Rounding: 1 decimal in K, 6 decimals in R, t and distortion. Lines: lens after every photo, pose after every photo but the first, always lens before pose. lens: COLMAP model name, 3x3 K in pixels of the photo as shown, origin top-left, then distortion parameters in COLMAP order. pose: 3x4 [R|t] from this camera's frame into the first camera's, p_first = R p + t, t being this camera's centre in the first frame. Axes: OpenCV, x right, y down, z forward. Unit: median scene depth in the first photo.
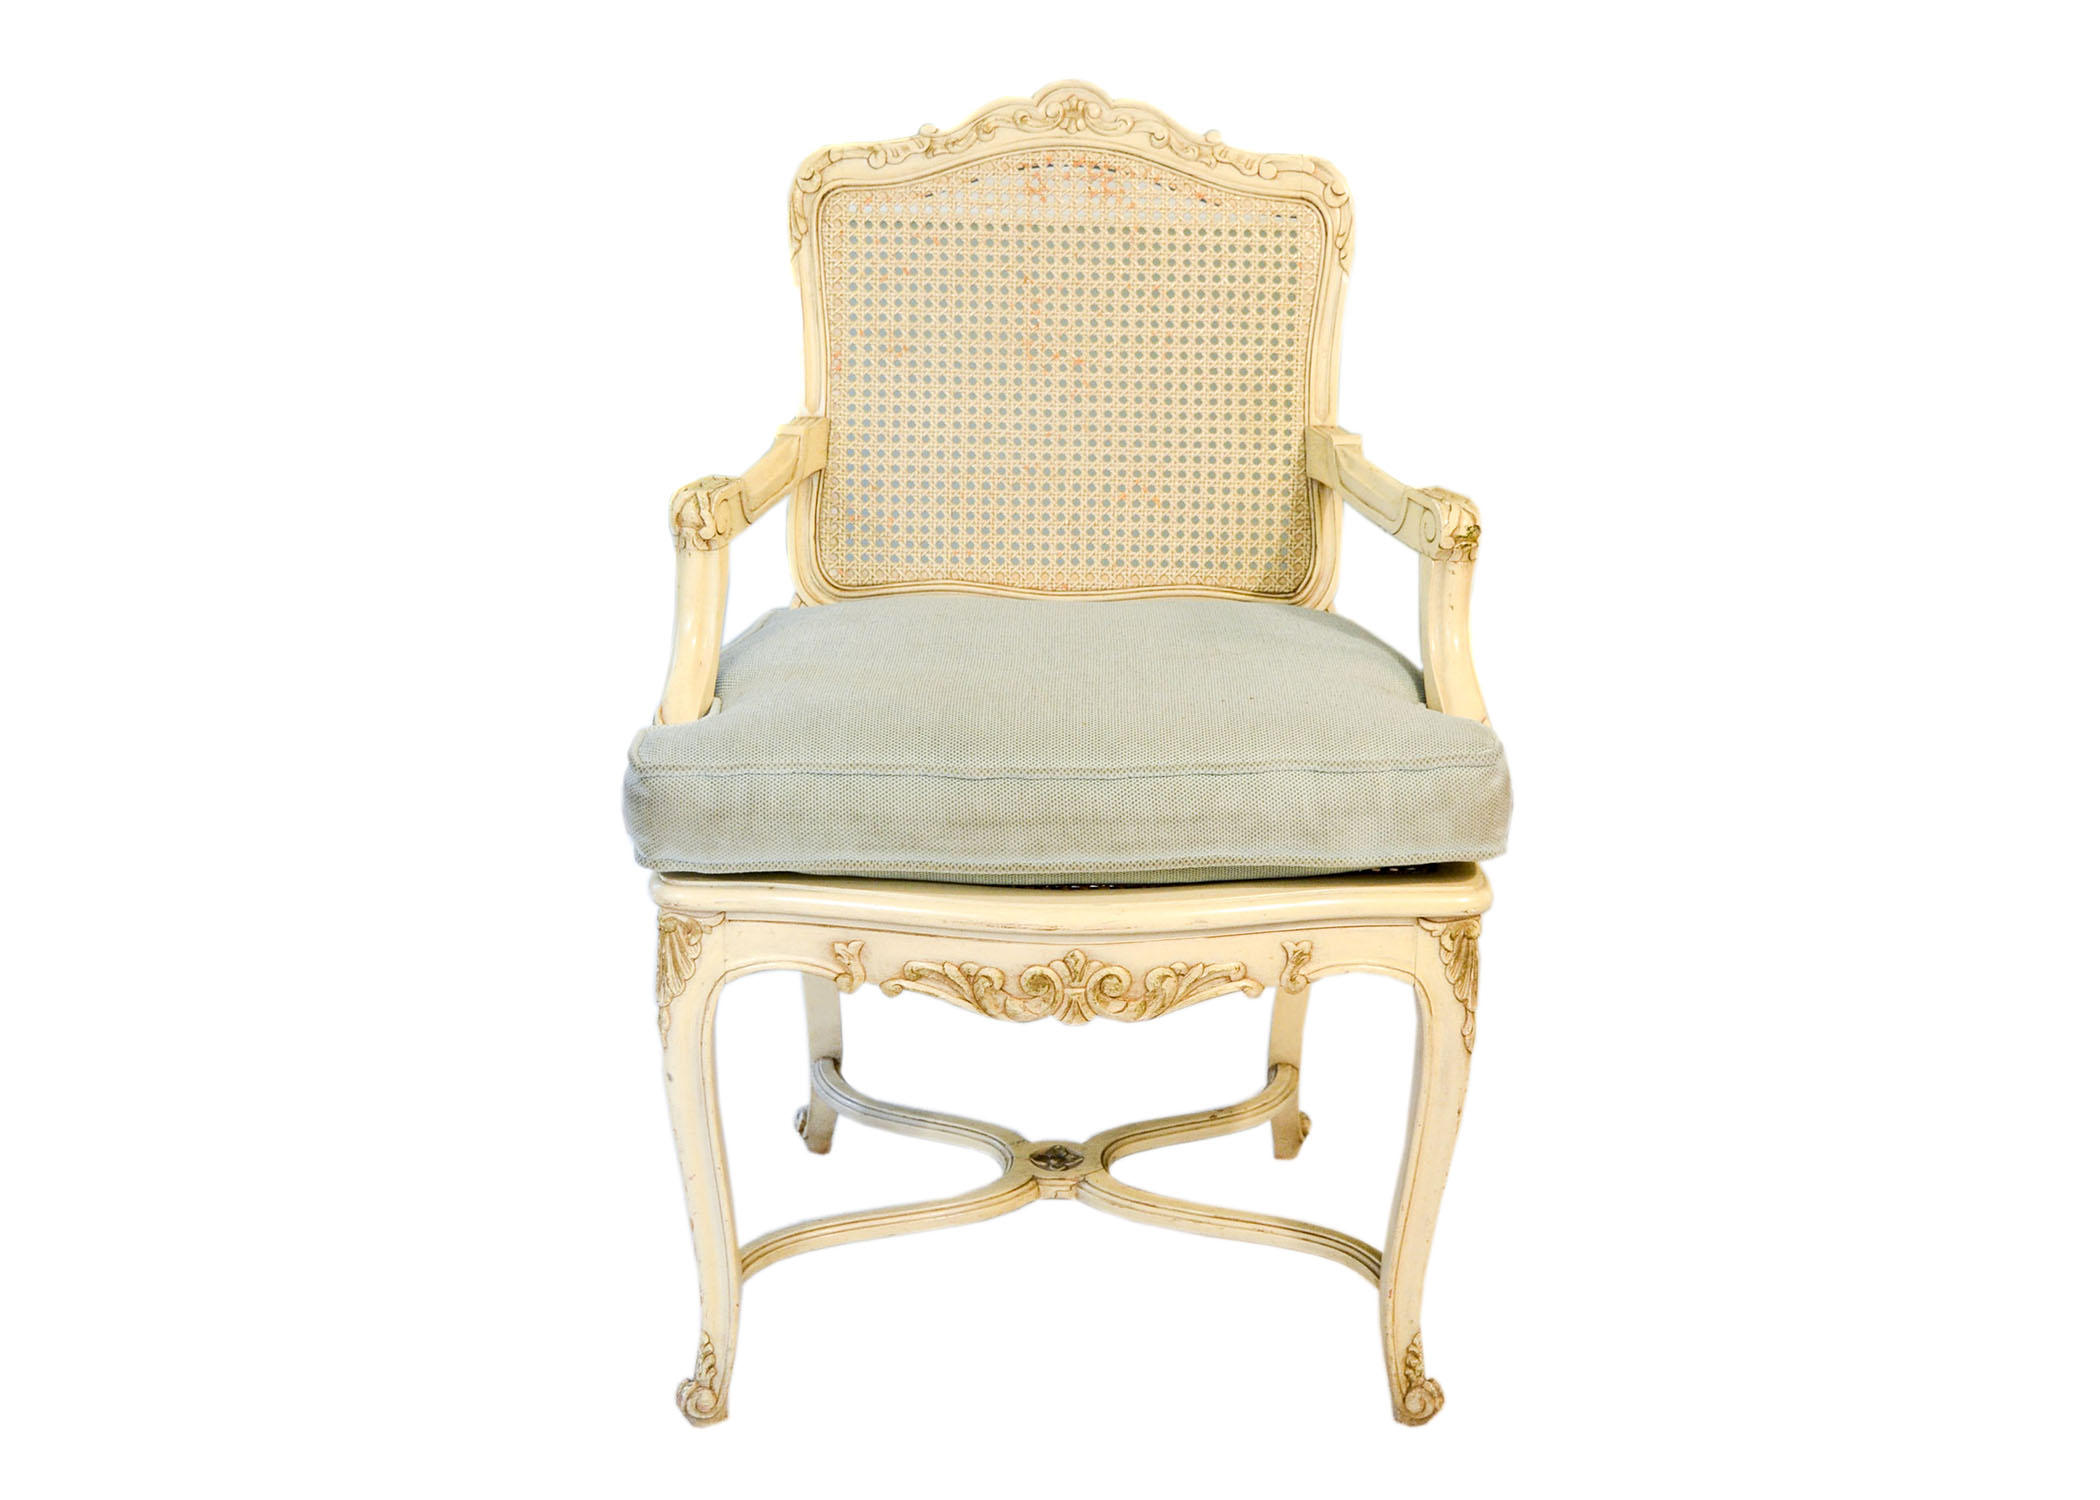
lens RADIAL K [[2221.1, 0, 1092.5], [0, 2221.1, 781.2], [0, 0, 1]] dist [-0.036031, -0.002903]
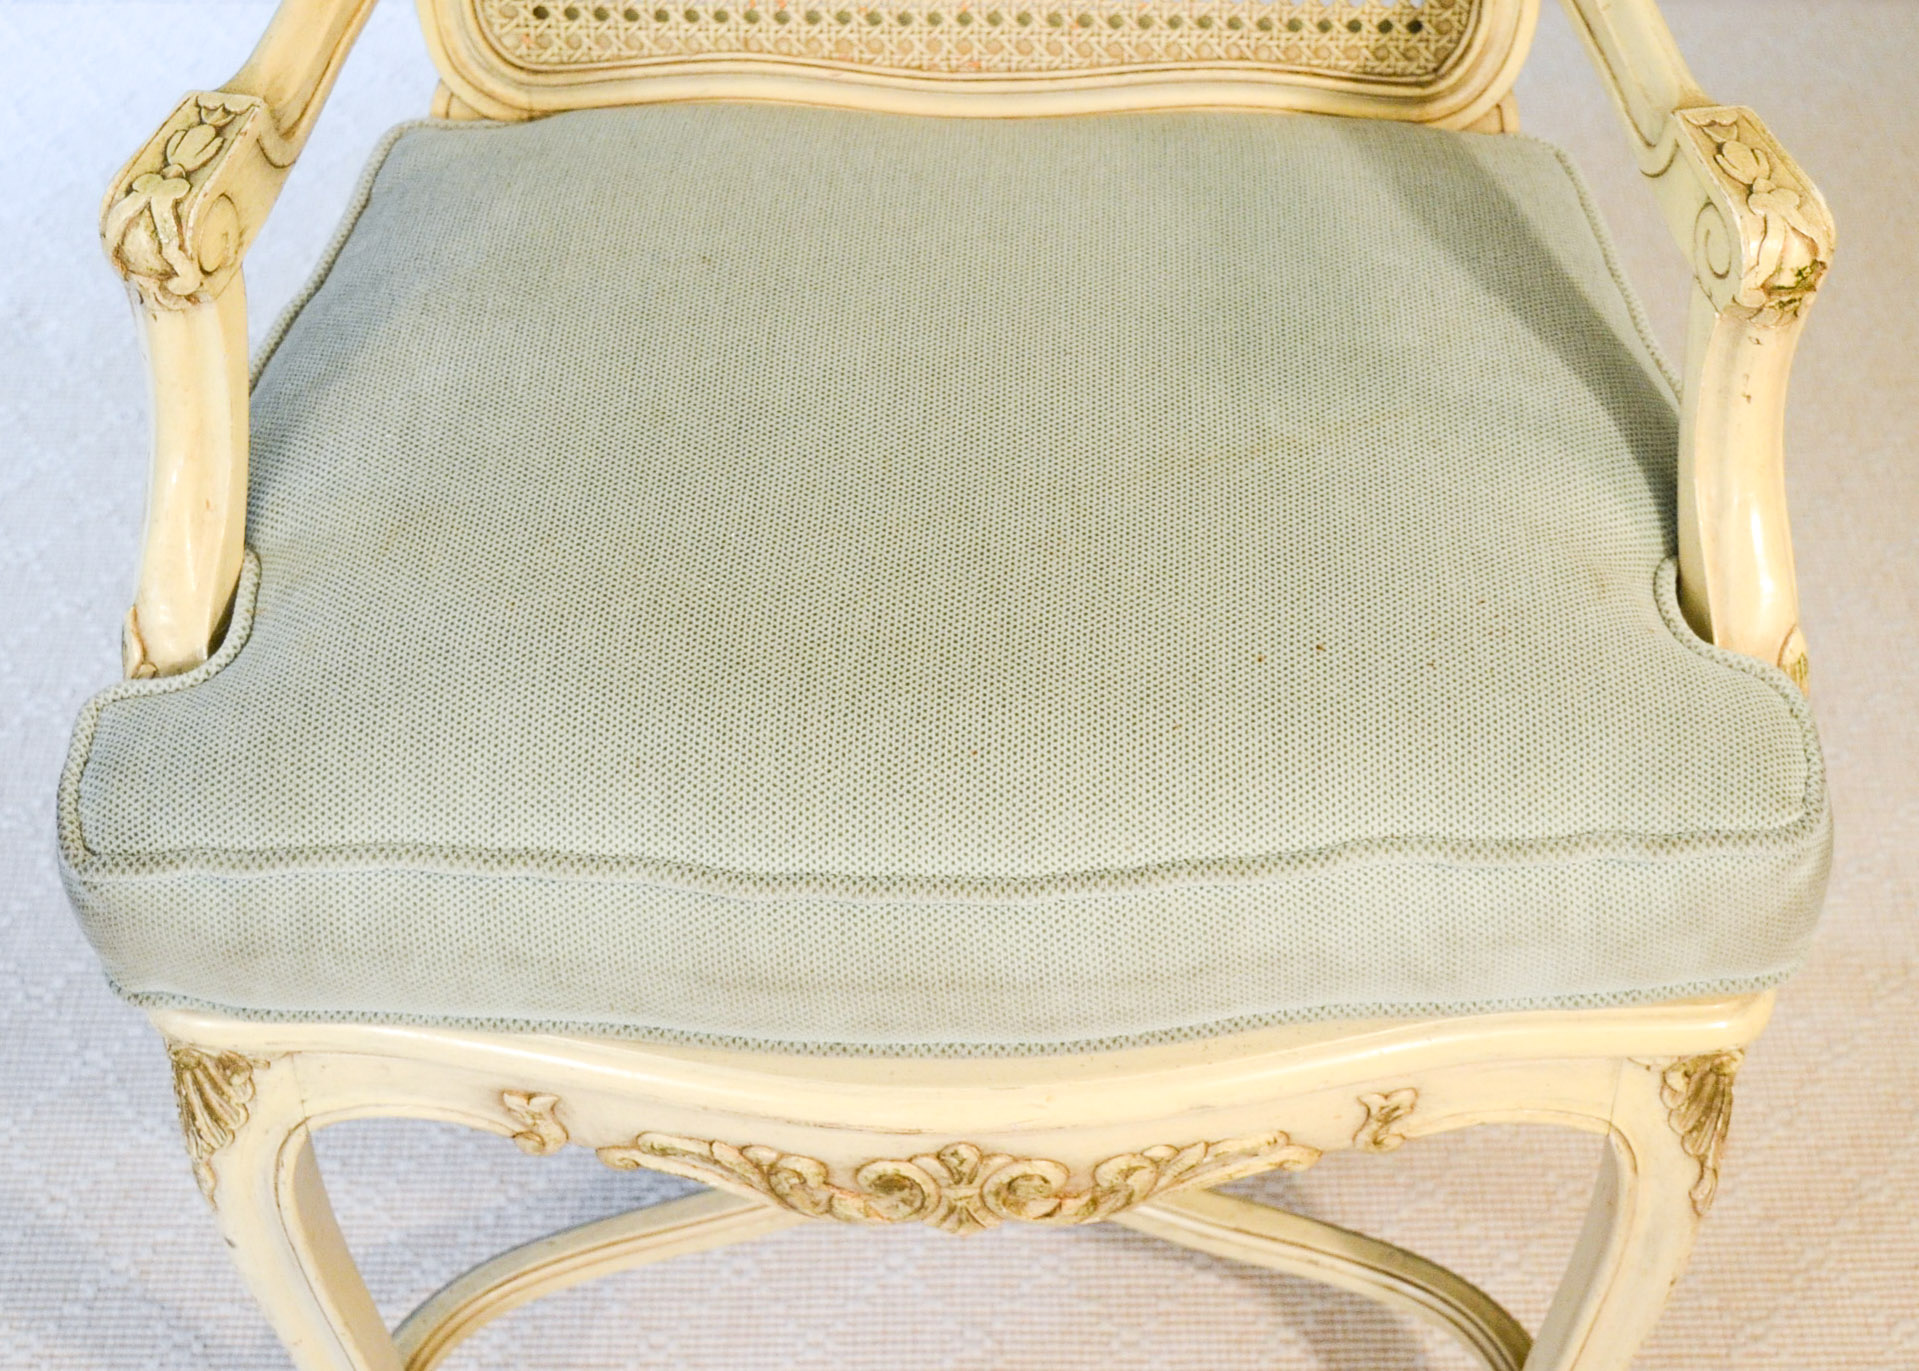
lens RADIAL K [[3144.9, 0, 1068.2], [0, 3144.9, 584.6], [0, 0, 1]] dist [-0.025034, -0.028594]
pose [[0.999656, 0.013630, -0.022395, 0.032033], [-0.002611, 0.901747, 0.432257, -0.355665], [0.026086, -0.432050, 0.901472, 0.385391]]
